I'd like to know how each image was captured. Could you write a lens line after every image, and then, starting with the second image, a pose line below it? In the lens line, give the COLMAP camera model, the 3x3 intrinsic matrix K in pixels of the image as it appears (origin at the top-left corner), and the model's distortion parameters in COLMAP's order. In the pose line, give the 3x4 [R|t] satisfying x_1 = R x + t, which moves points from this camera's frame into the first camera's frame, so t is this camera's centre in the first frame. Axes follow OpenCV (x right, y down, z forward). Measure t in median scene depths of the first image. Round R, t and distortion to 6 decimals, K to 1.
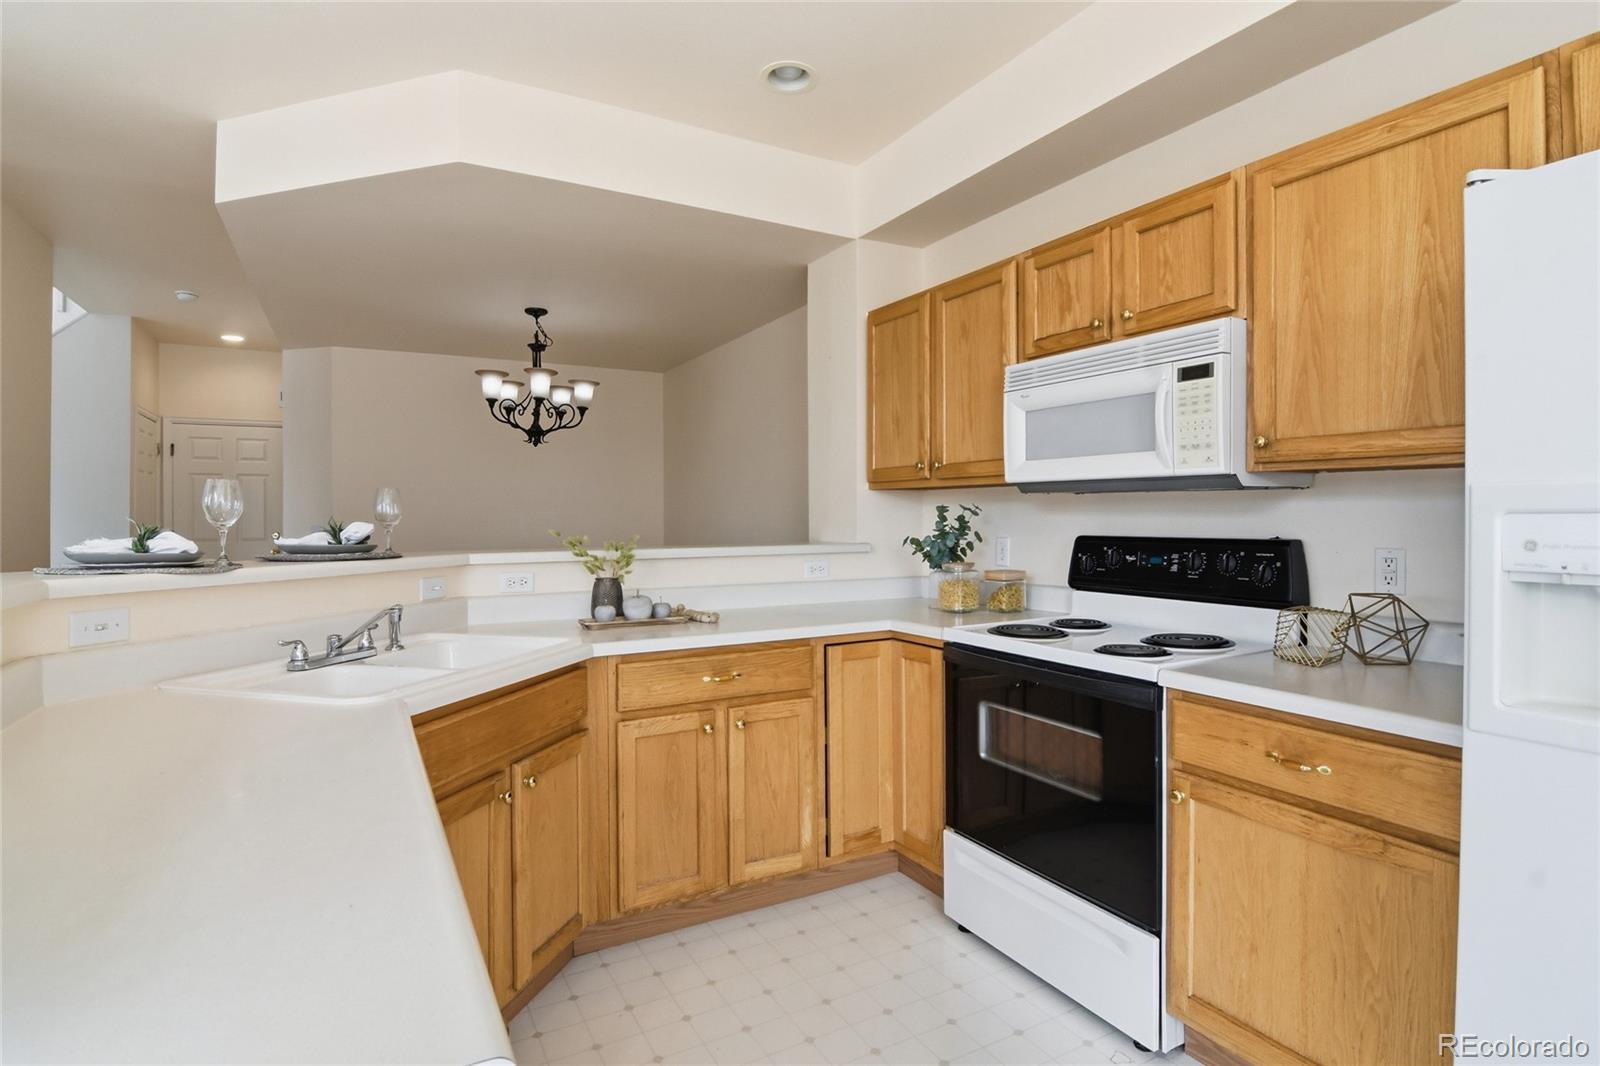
lens RADIAL K [[806.2, 0, 793.2], [0, 806.2, 516.8], [0, 0, 1]] dist [-0.014839, -0.000602]
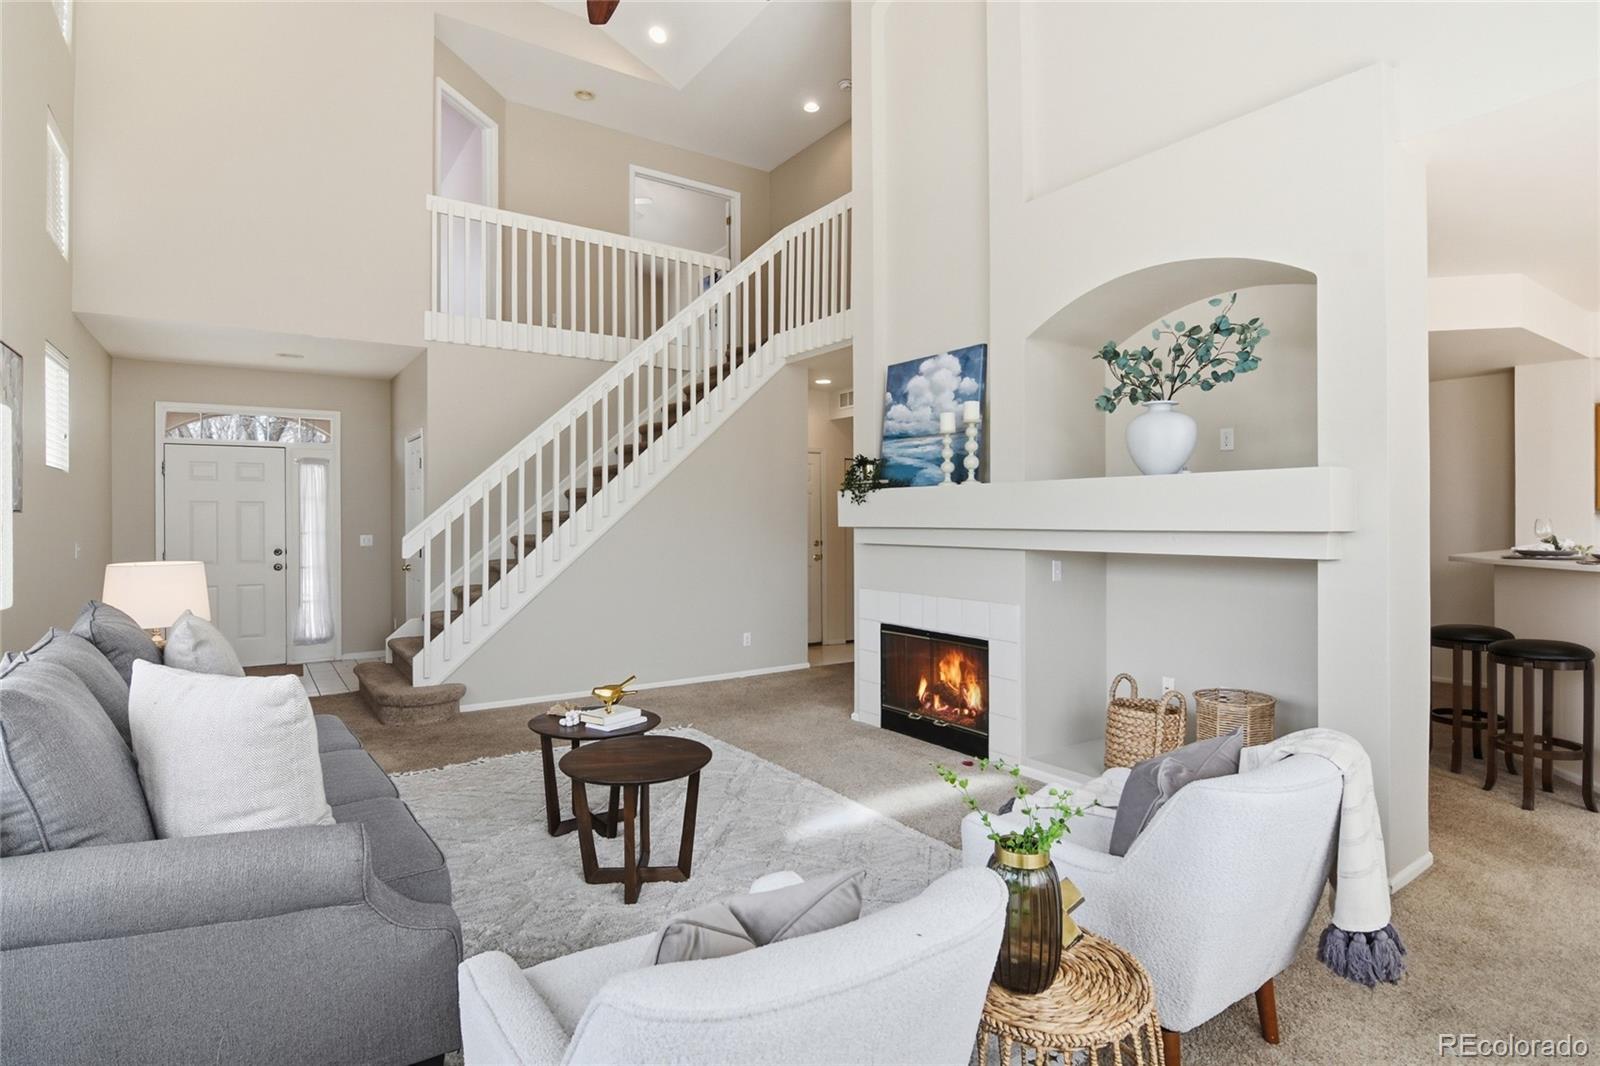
lens RADIAL K [[806.2, 0, 793.2], [0, 806.2, 516.8], [0, 0, 1]] dist [-0.014839, -0.000602]
pose [[0.996370, 0.005855, 0.084932, -2.285775], [-0.005633, 0.999980, -0.002855, -0.022928], [-0.084947, 0.002366, 0.996383, -0.600648]]
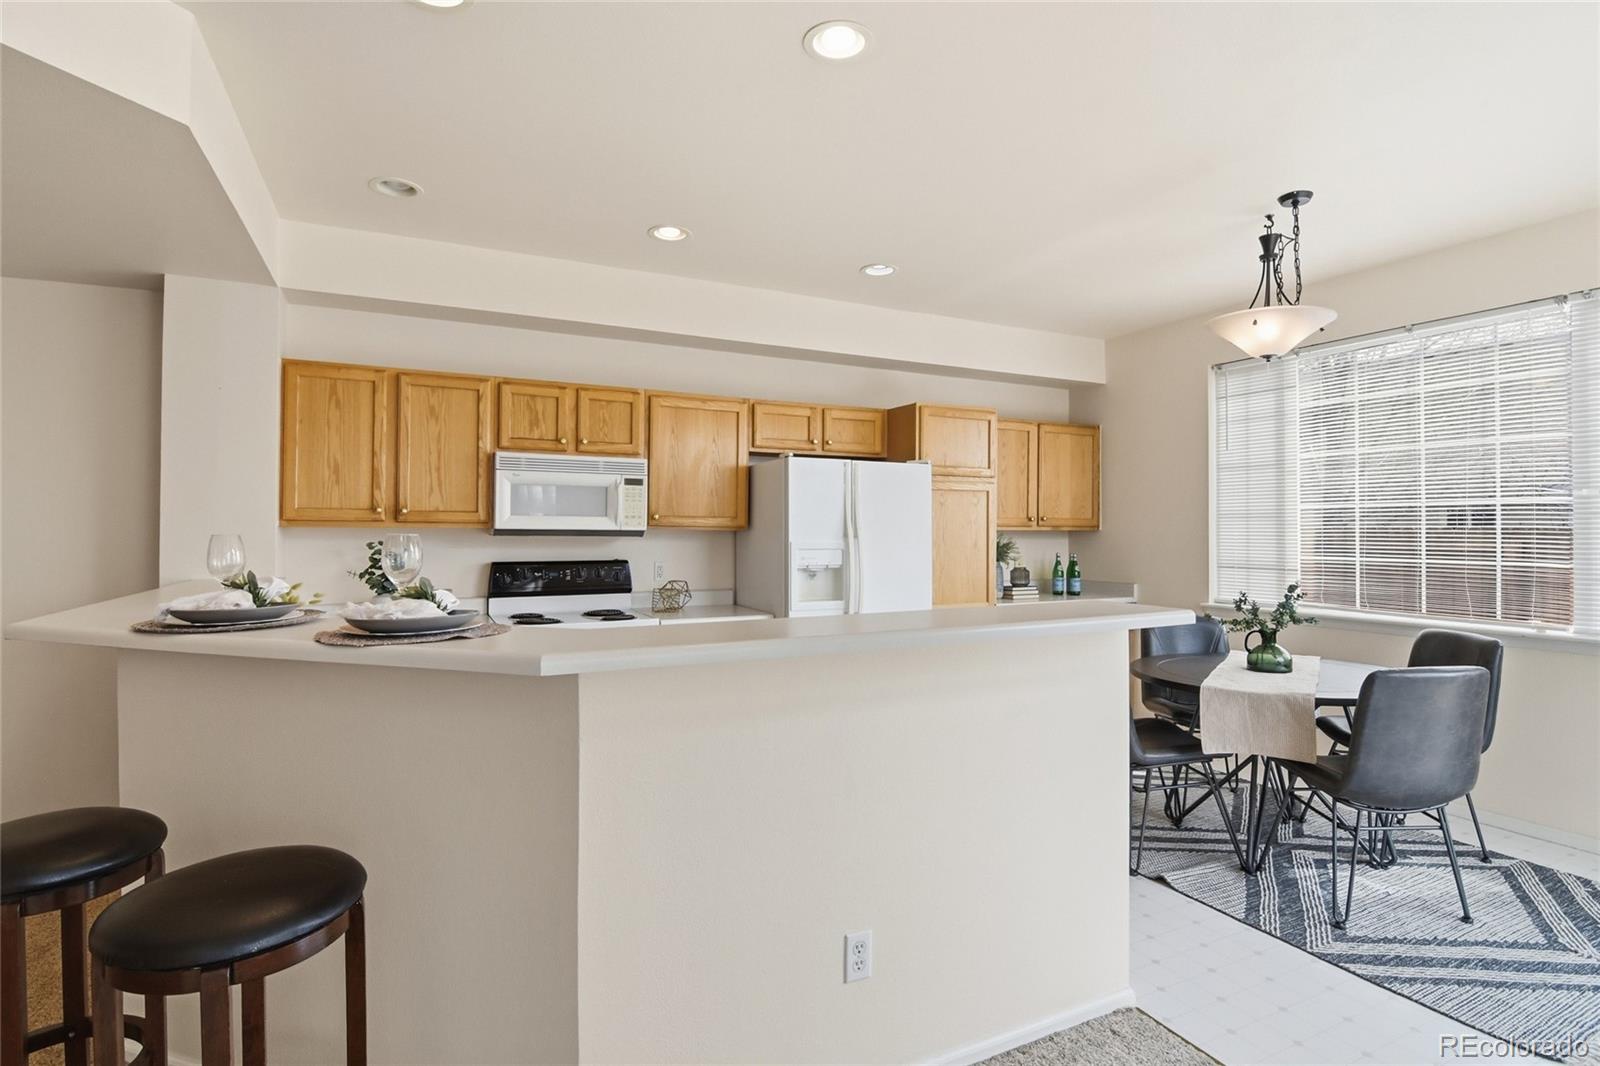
lens RADIAL K [[790.3, 0, 800.8], [0, 790.3, 525.4], [0, 0, 1]] dist [-0.001497, -0.012605]
pose [[0.050678, 0.012205, 0.998640, -1.266403], [-0.002179, 0.999924, -0.012110, -0.033429], [-0.998713, -0.001562, 0.050701, 0.371466]]
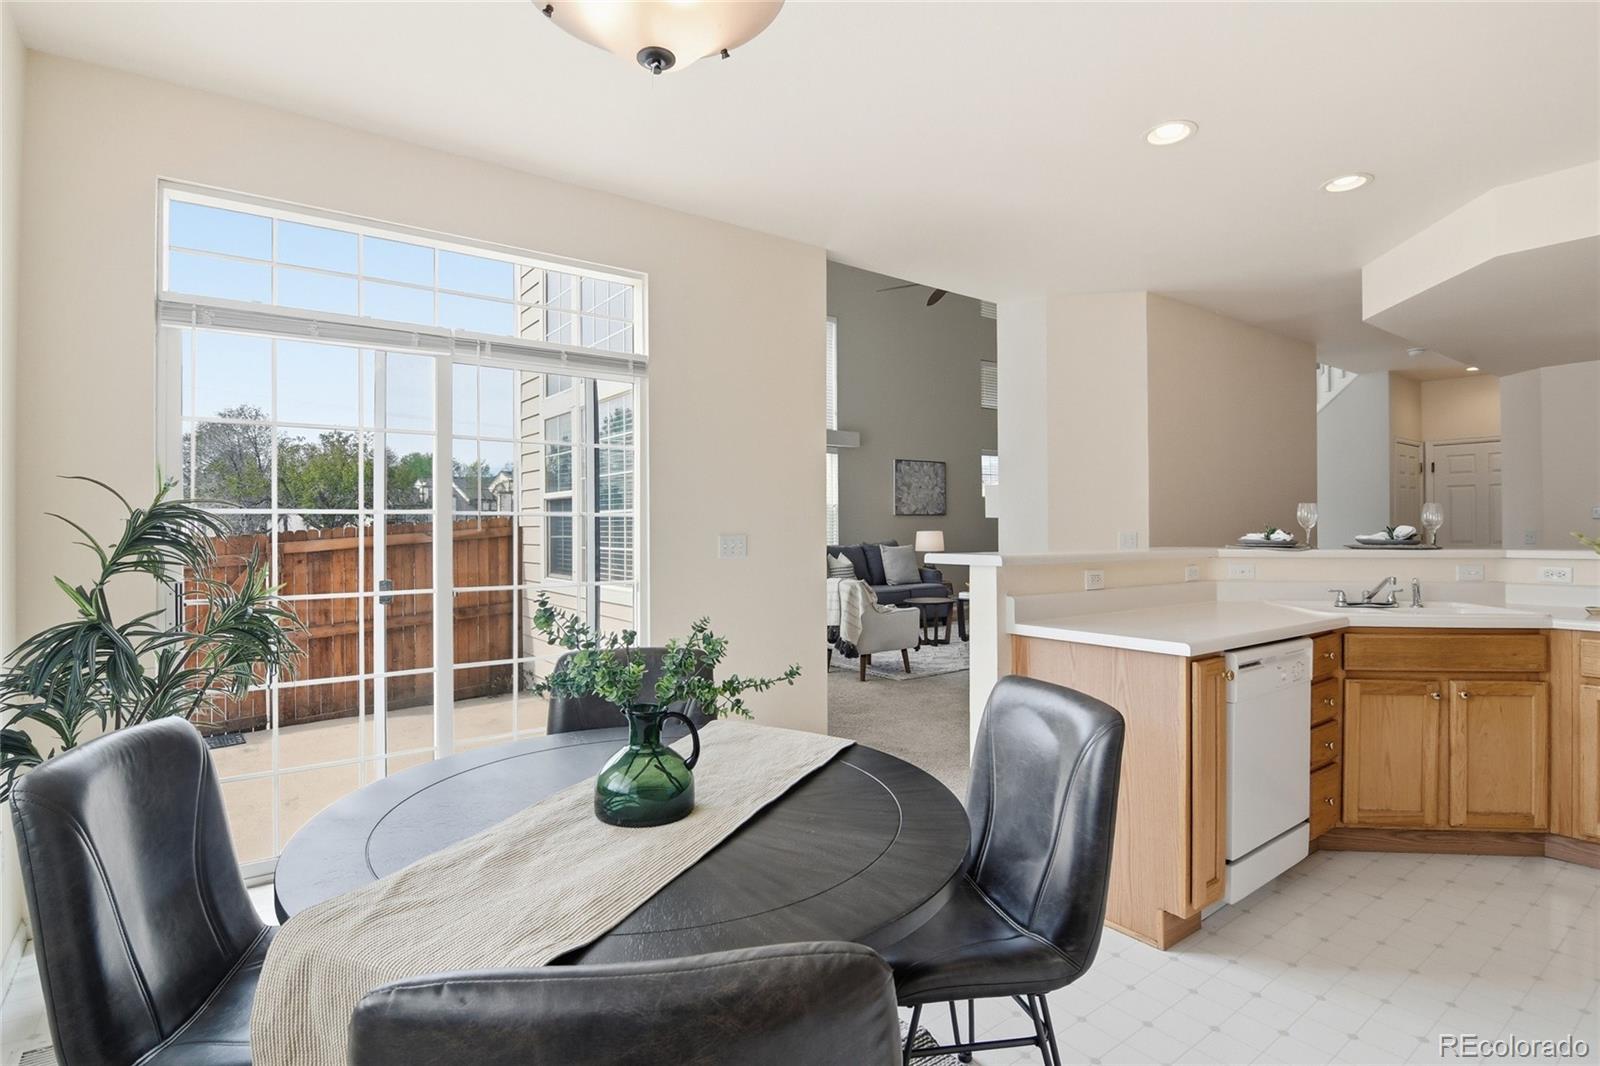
lens RADIAL K [[800.4, 0, 800.0], [0, 800.4, 533.0], [0, 0, 1]] dist [0.041963, -0.000105]
pose [[0.150597, 0.010464, -0.988540, 0.790408], [0.003050, 0.999934, 0.011049, -0.000385], [0.988591, -0.004679, 0.150555, -0.374019]]
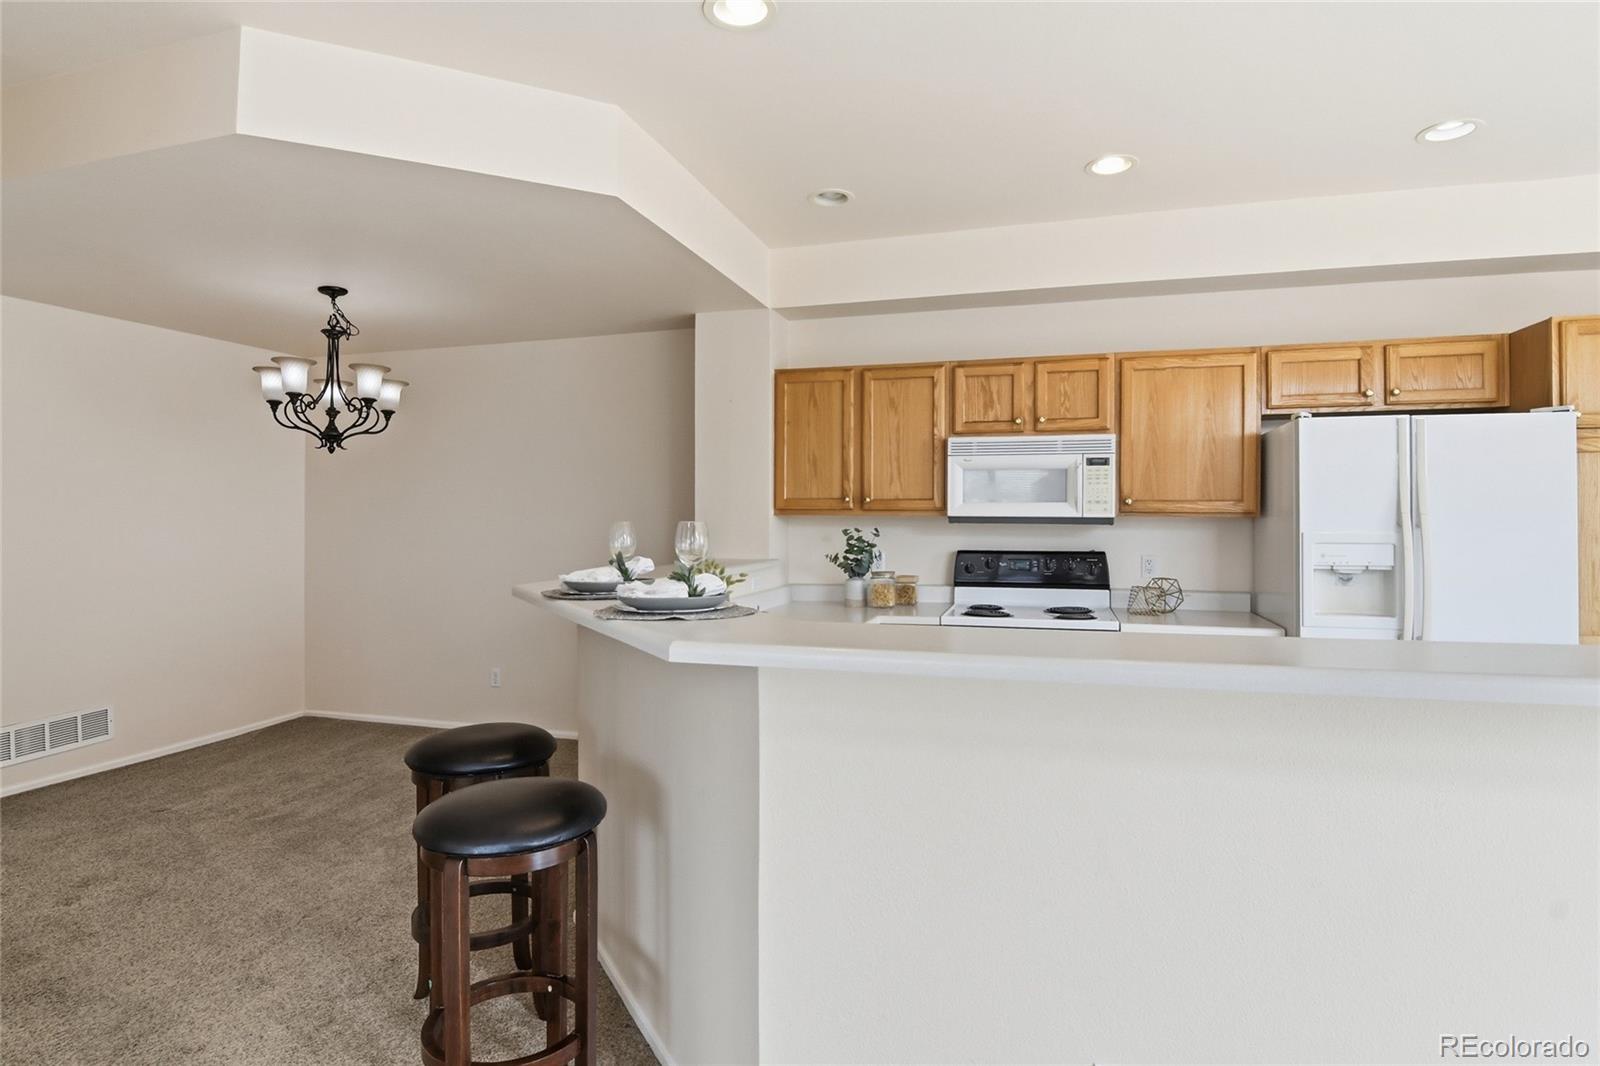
lens RADIAL K [[839.5, 0, 790.6], [0, 839.5, 513.8], [0, 0, 1]] dist [-0.012165, -0.001017]
pose [[0.715369, 0.007188, 0.698710, -1.089438], [-0.002519, 0.999967, -0.007708, -0.036136], [-0.698743, 0.003755, 0.715363, 0.100599]]
